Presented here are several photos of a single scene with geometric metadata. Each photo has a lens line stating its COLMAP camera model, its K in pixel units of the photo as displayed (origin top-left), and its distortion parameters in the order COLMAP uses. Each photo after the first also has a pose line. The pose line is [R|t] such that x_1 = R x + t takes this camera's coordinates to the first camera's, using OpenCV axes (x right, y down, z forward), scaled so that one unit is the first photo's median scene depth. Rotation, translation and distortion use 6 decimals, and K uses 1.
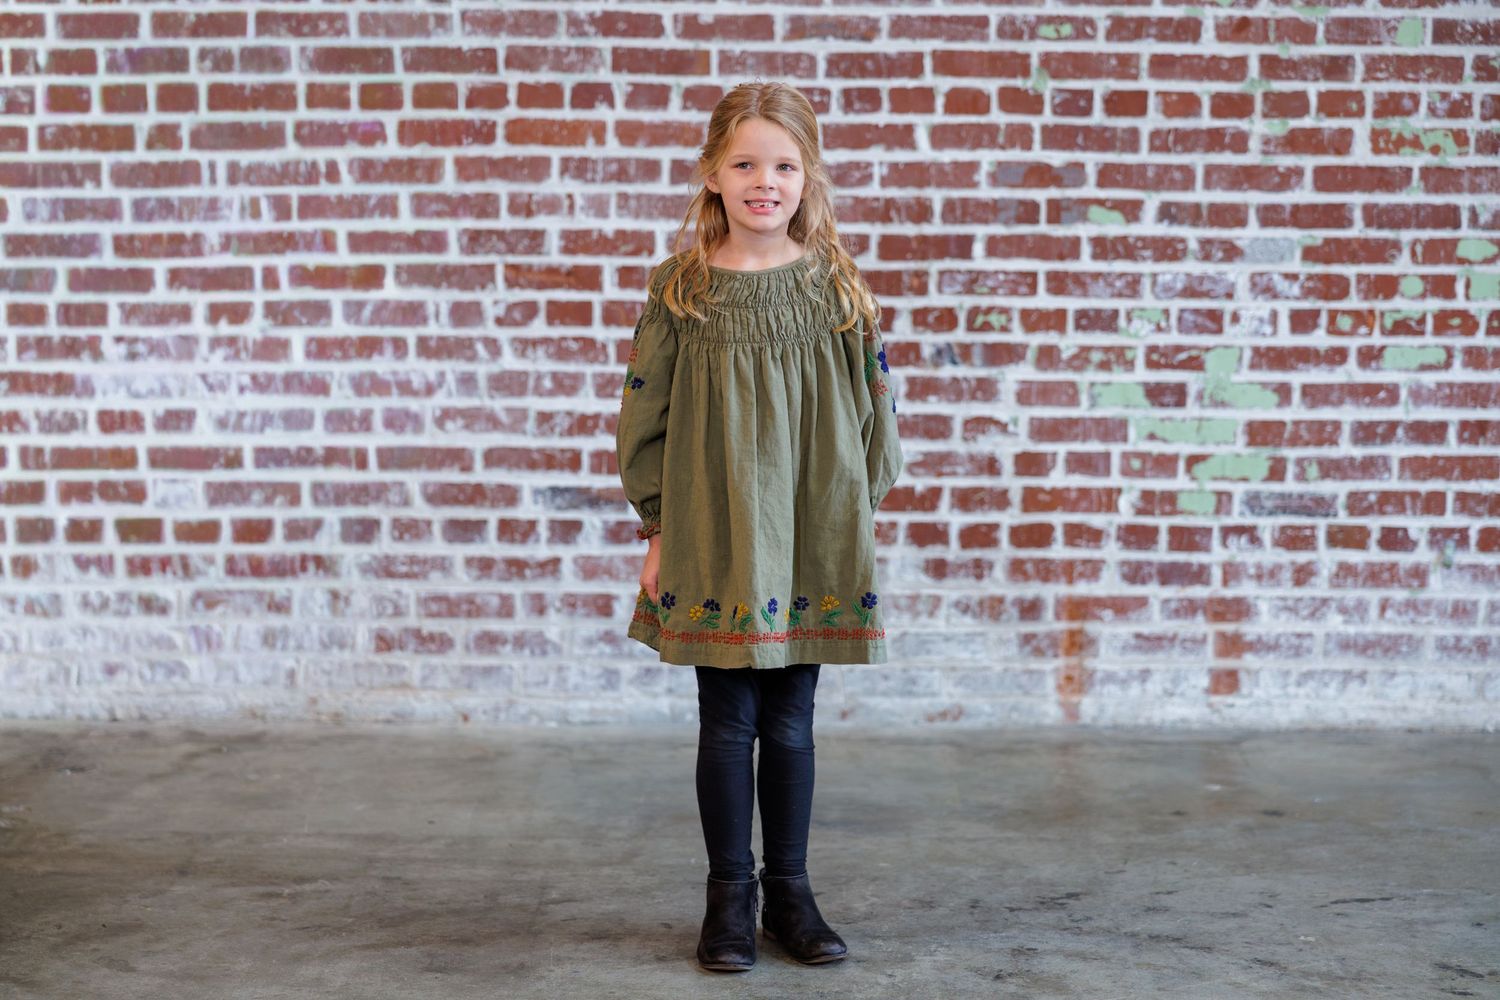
lens RADIAL K [[2919.3, 0, 742.9], [0, 2919.3, 501.0], [0, 0, 1]] dist [0.018153, -0.128672]
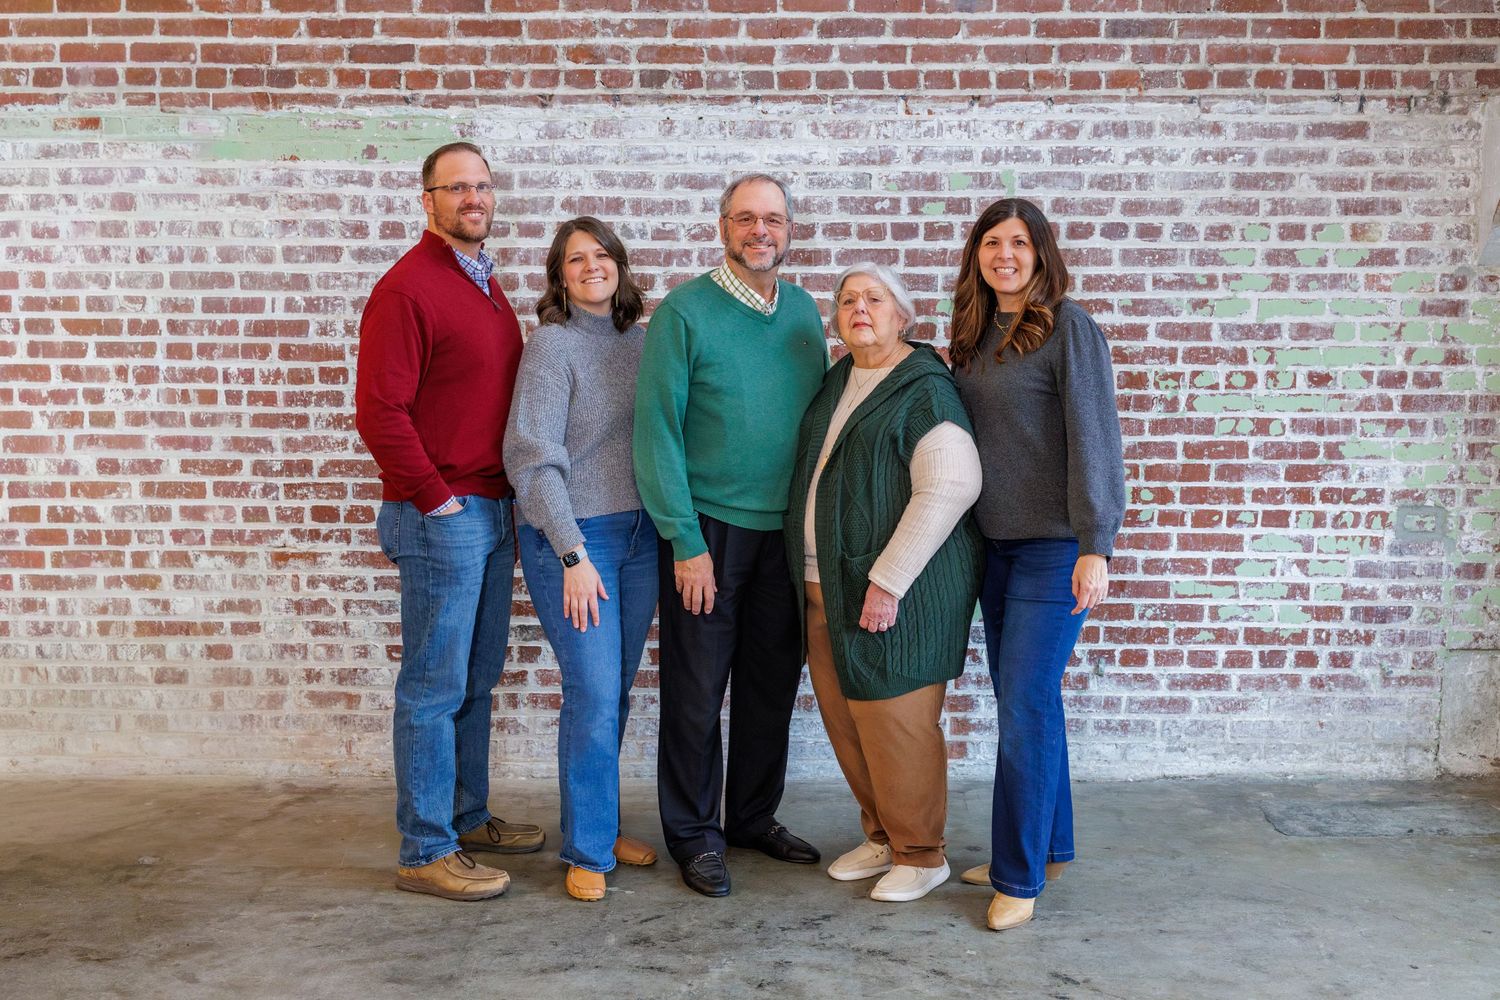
lens RADIAL K [[1848.4, 0, 756.4], [0, 1848.4, 502.8], [0, 0, 1]] dist [-0.006184, 0.037562]
pose [[0.999901, -0.004560, -0.013329, 0.073915], [0.004381, 0.999900, -0.013429, -0.057062], [0.013389, 0.013369, 0.999821, 0.021629]]
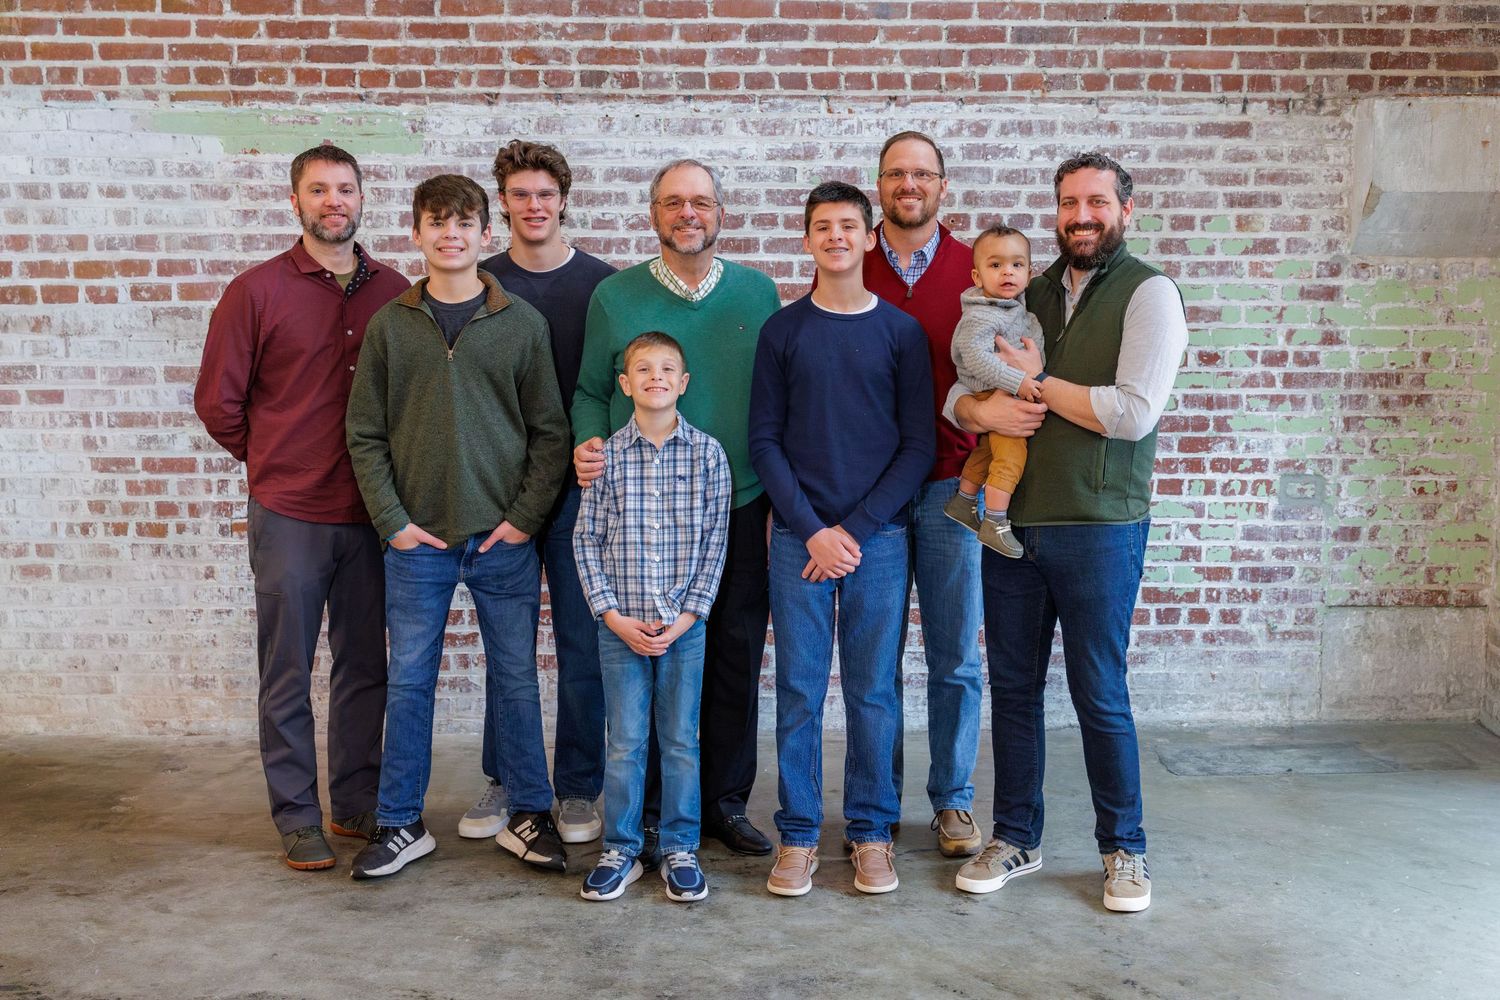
lens RADIAL K [[1836.4, 0, 795.3], [0, 1836.4, 494.1], [0, 0, 1]] dist [-0.008669, 0.045656]
pose [[0.999489, -0.009020, 0.030657, 0.087795], [0.009377, 0.999890, -0.011528, -0.046268], [-0.030550, 0.011809, 0.999463, -0.045034]]
